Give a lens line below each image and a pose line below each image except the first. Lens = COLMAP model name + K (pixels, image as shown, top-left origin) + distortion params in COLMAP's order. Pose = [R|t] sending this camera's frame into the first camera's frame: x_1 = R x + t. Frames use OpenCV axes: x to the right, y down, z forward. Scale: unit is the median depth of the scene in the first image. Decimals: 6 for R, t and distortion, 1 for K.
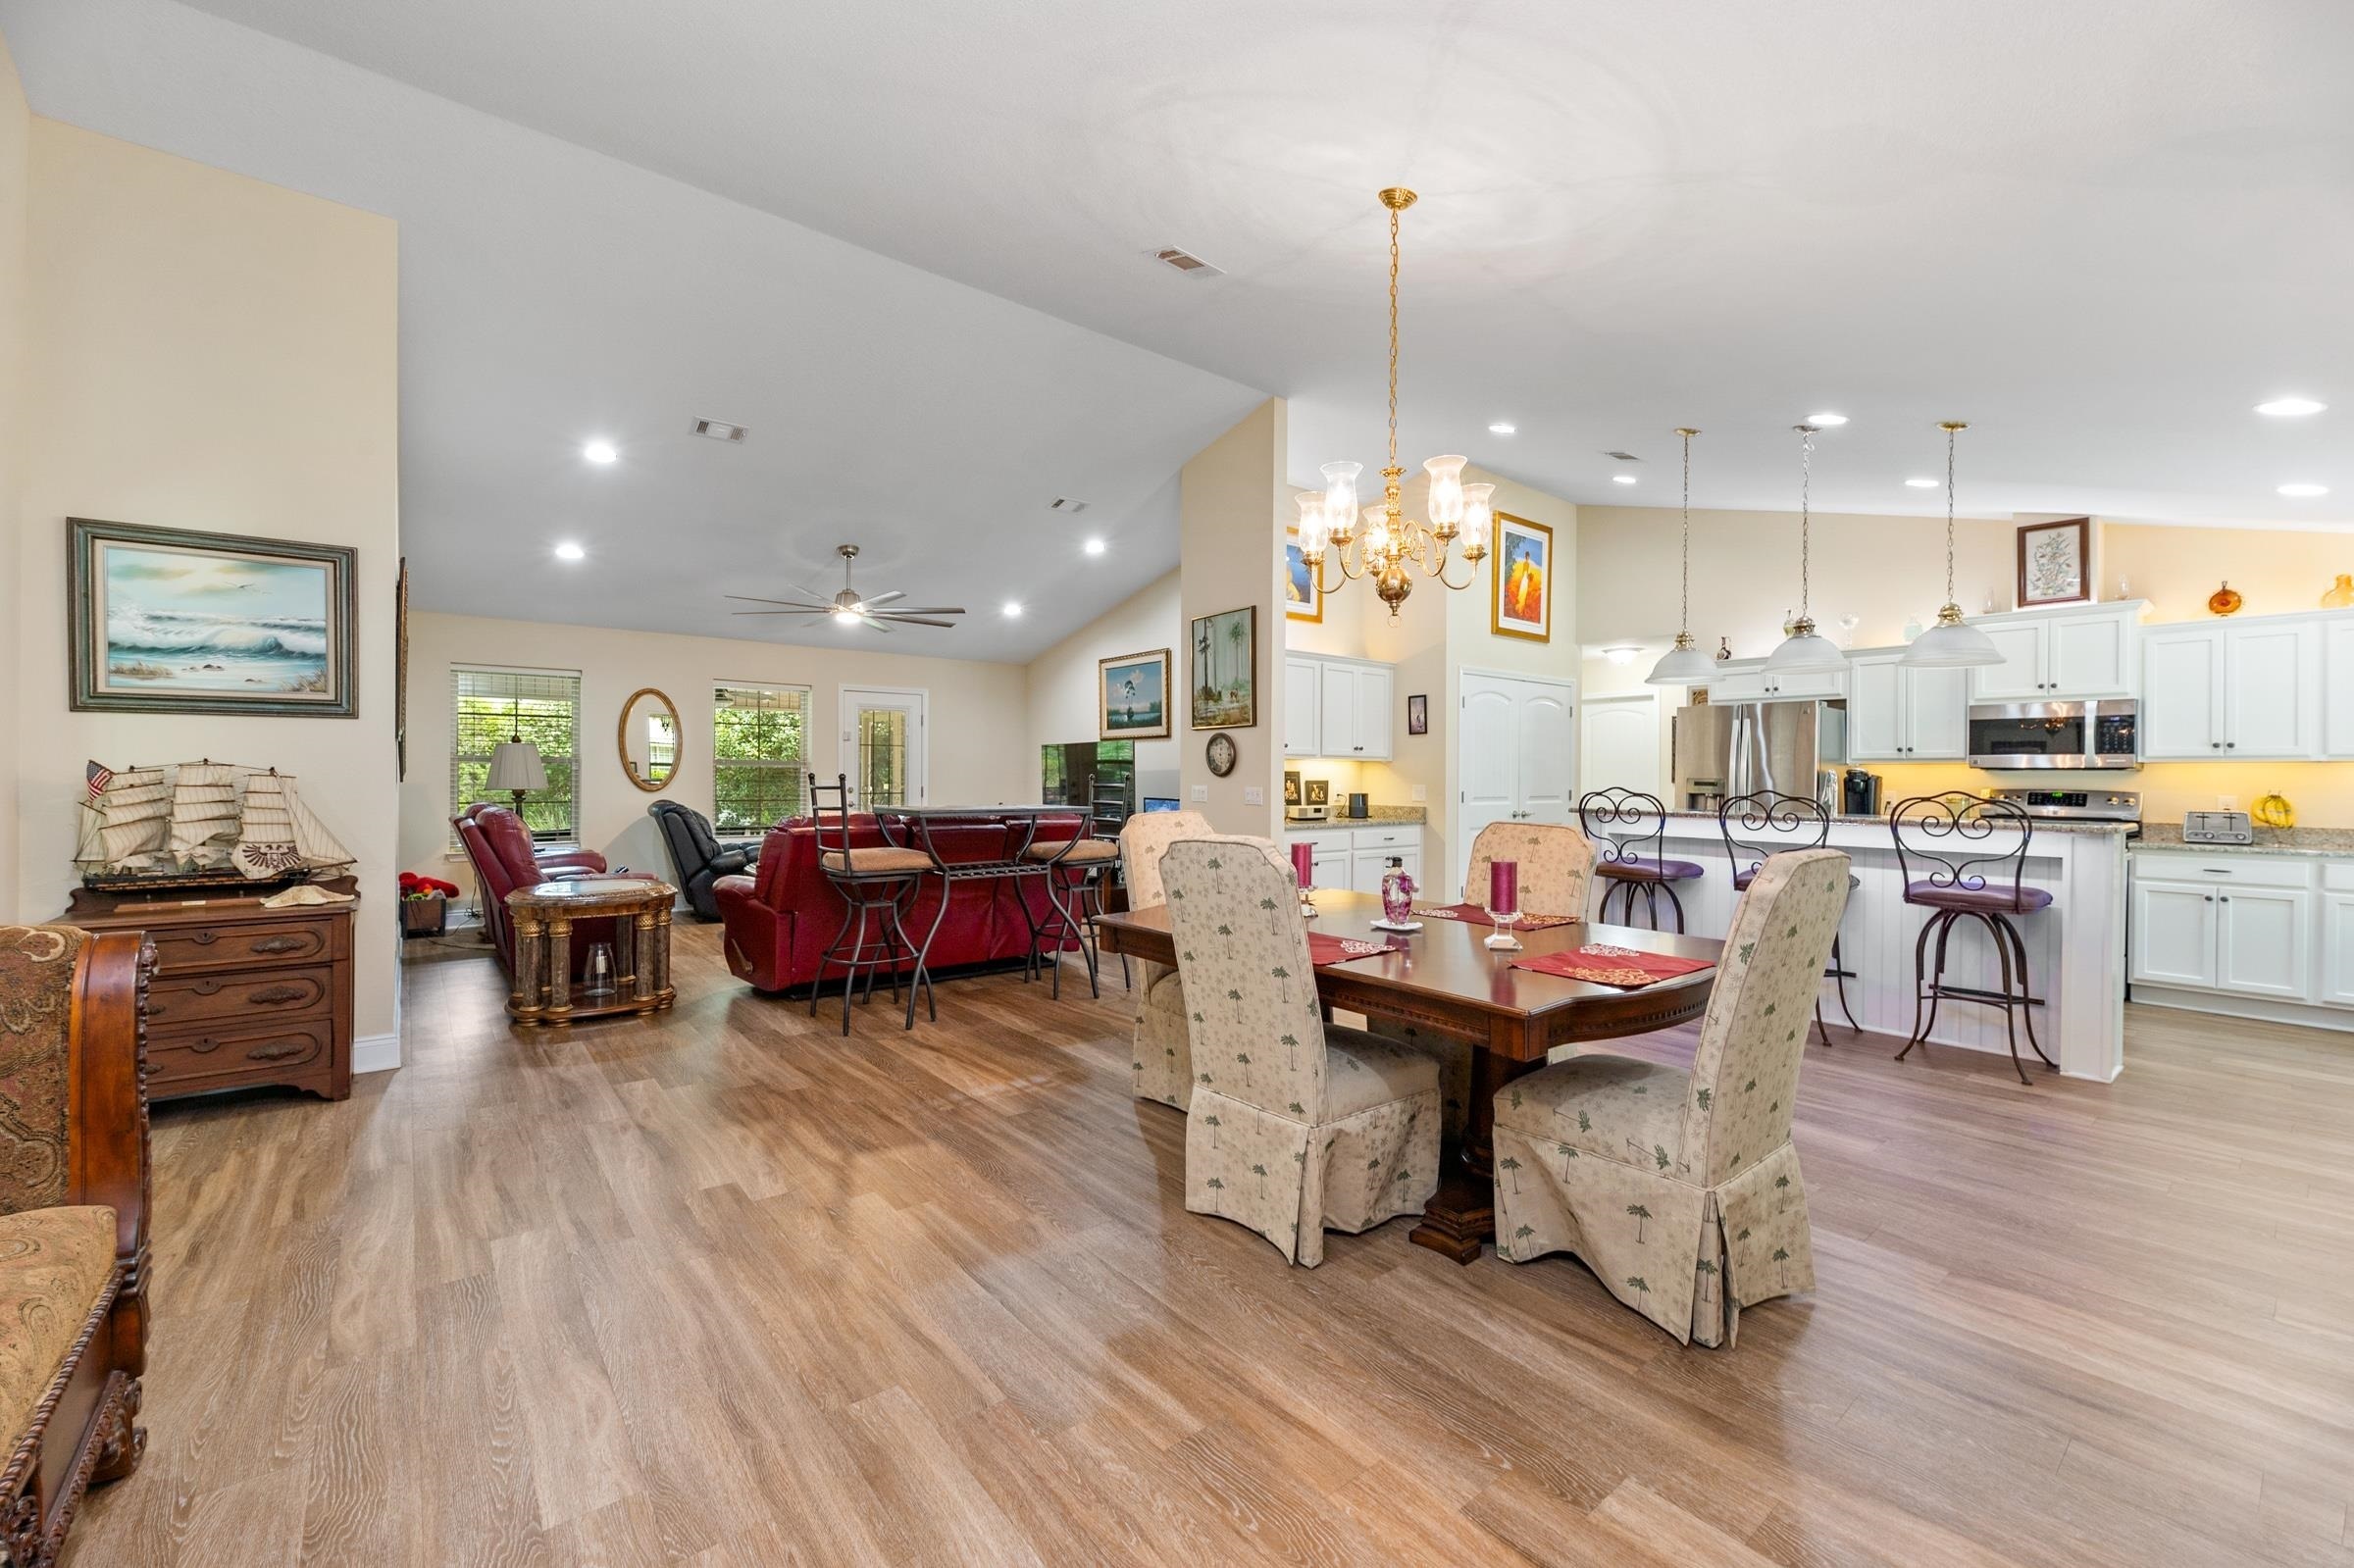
lens RADIAL K [[950.6, 0, 1170.6], [0, 950.6, 779.7], [0, 0, 1]] dist [-0.000248, -0.001912]
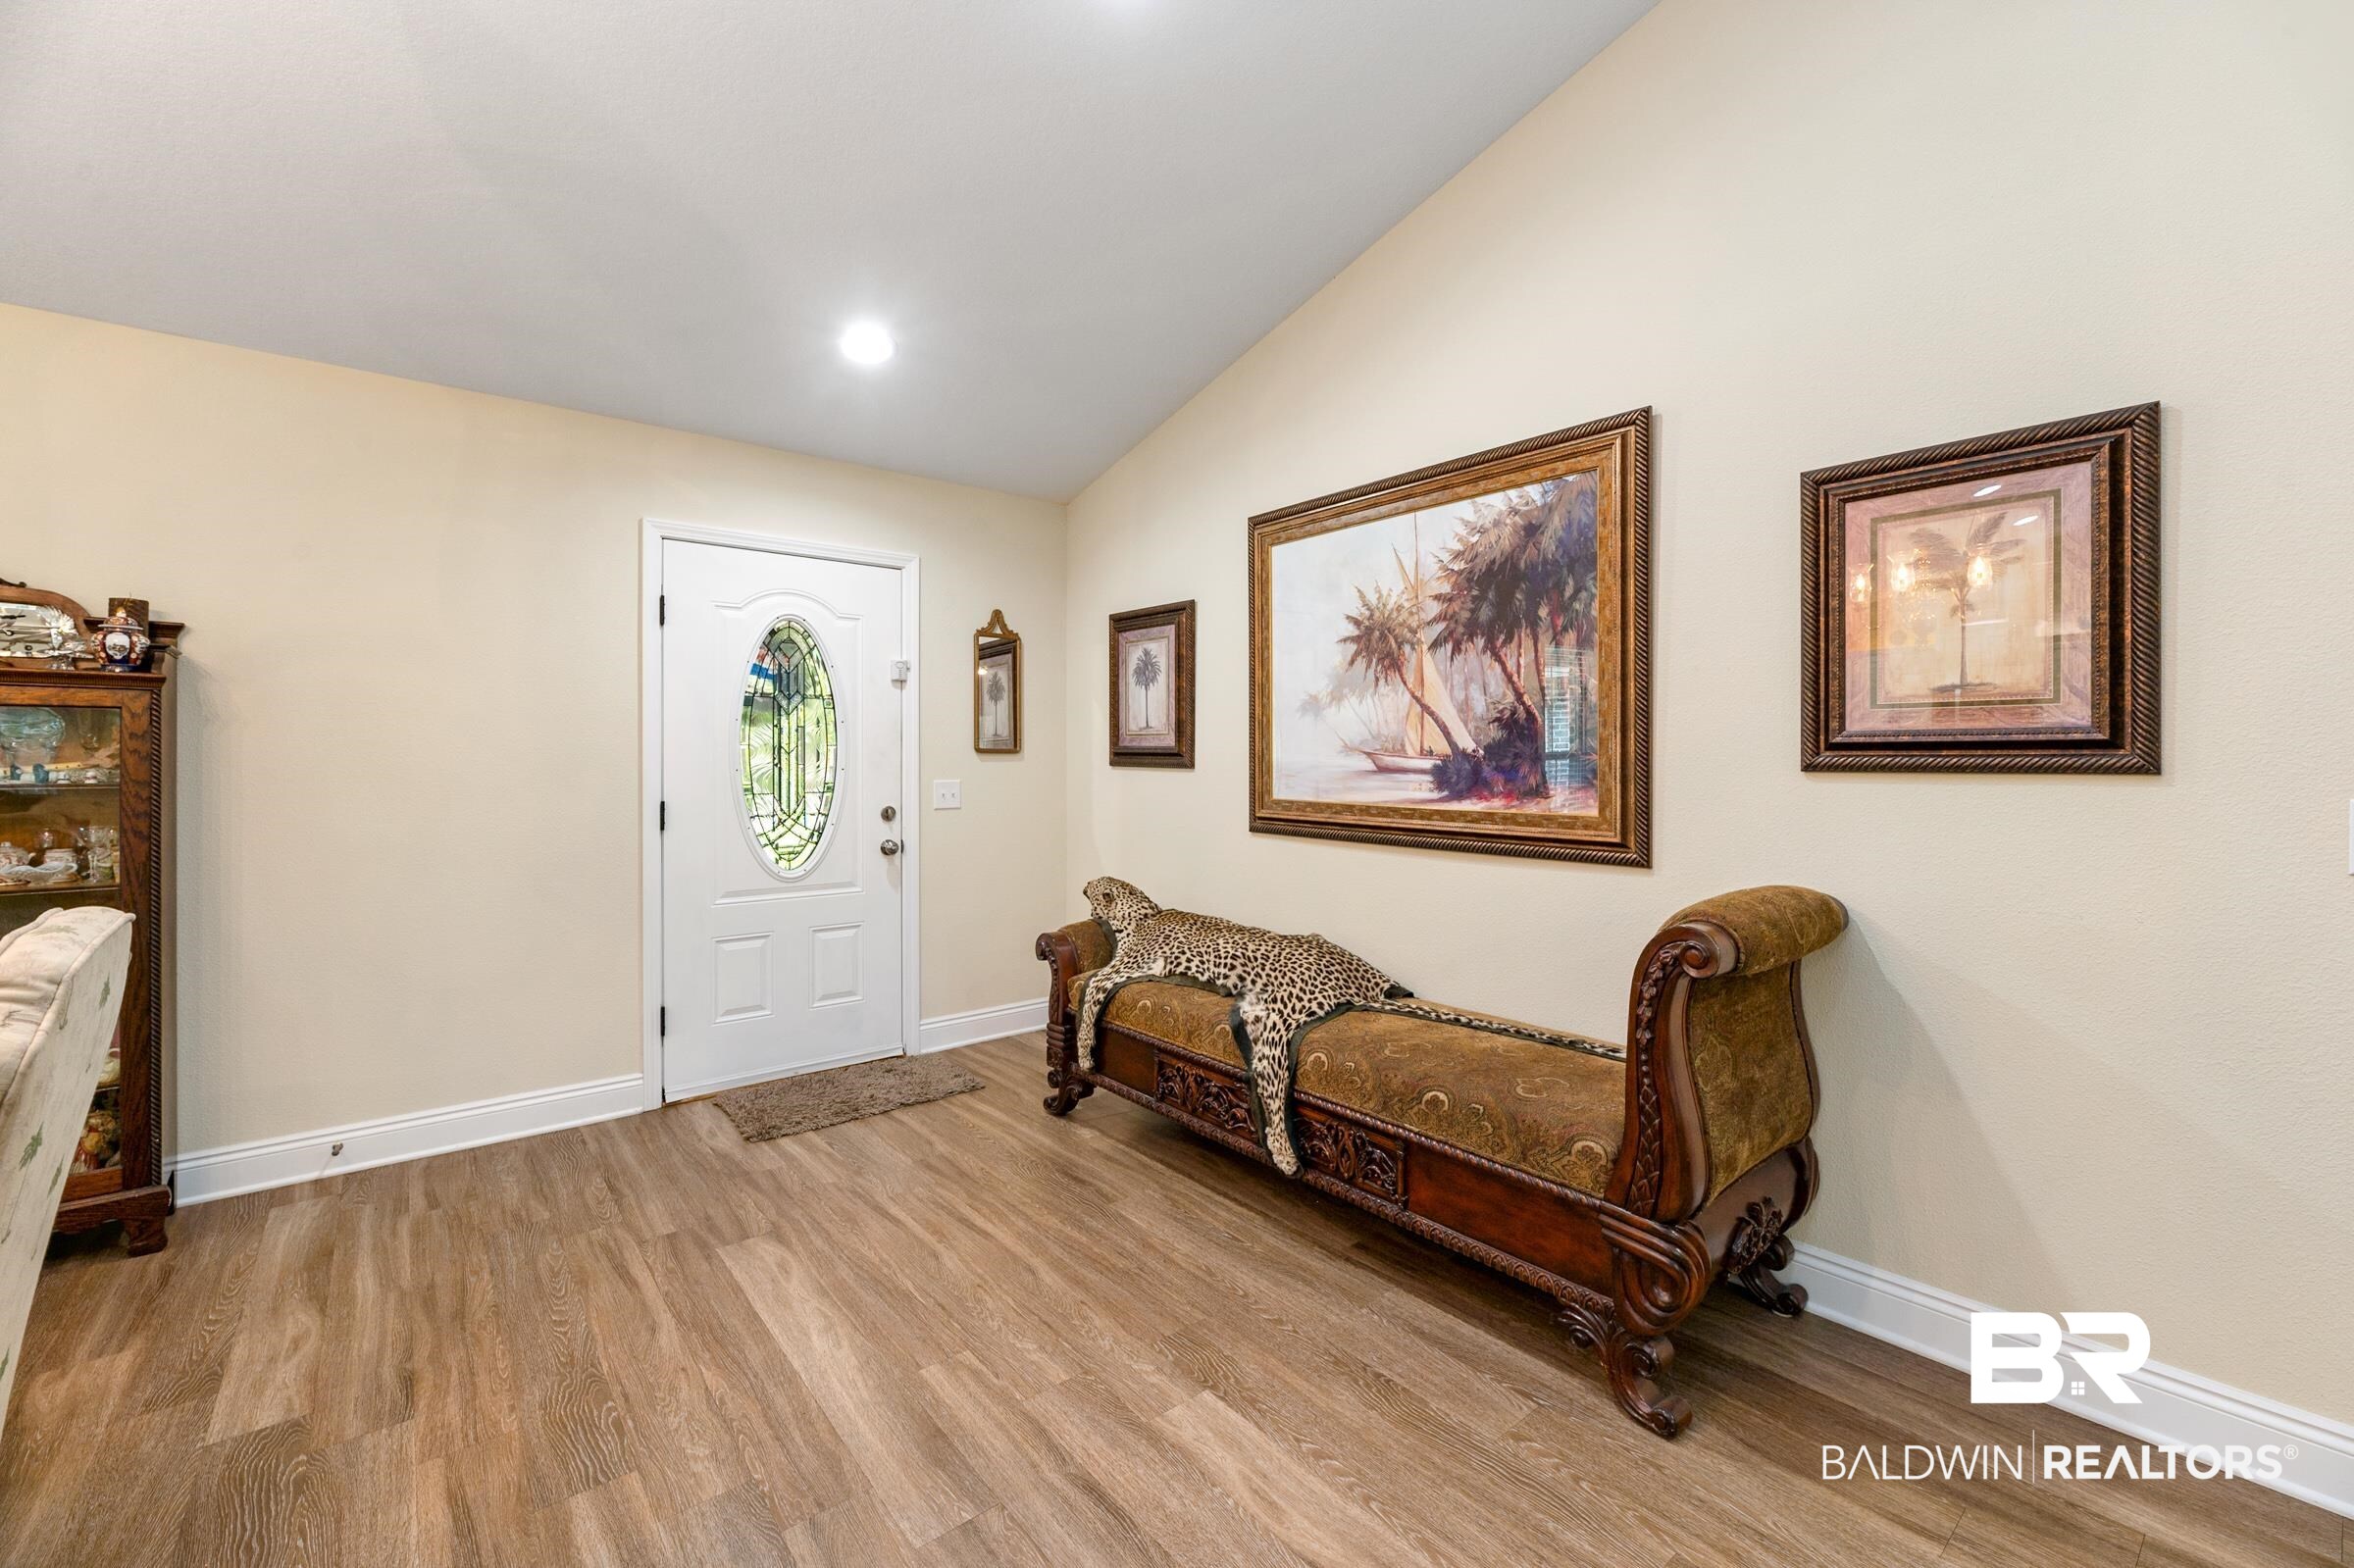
lens RADIAL K [[950.6, 0, 1175.7], [0, 950.6, 763.2], [0, 0, 1]] dist [-0.000248, -0.001912]
pose [[-0.999980, -0.006219, 0.000644, -0.148112], [-0.006215, 0.999958, 0.006681, -0.003658], [-0.000686, 0.006677, -0.999977, 0.530205]]
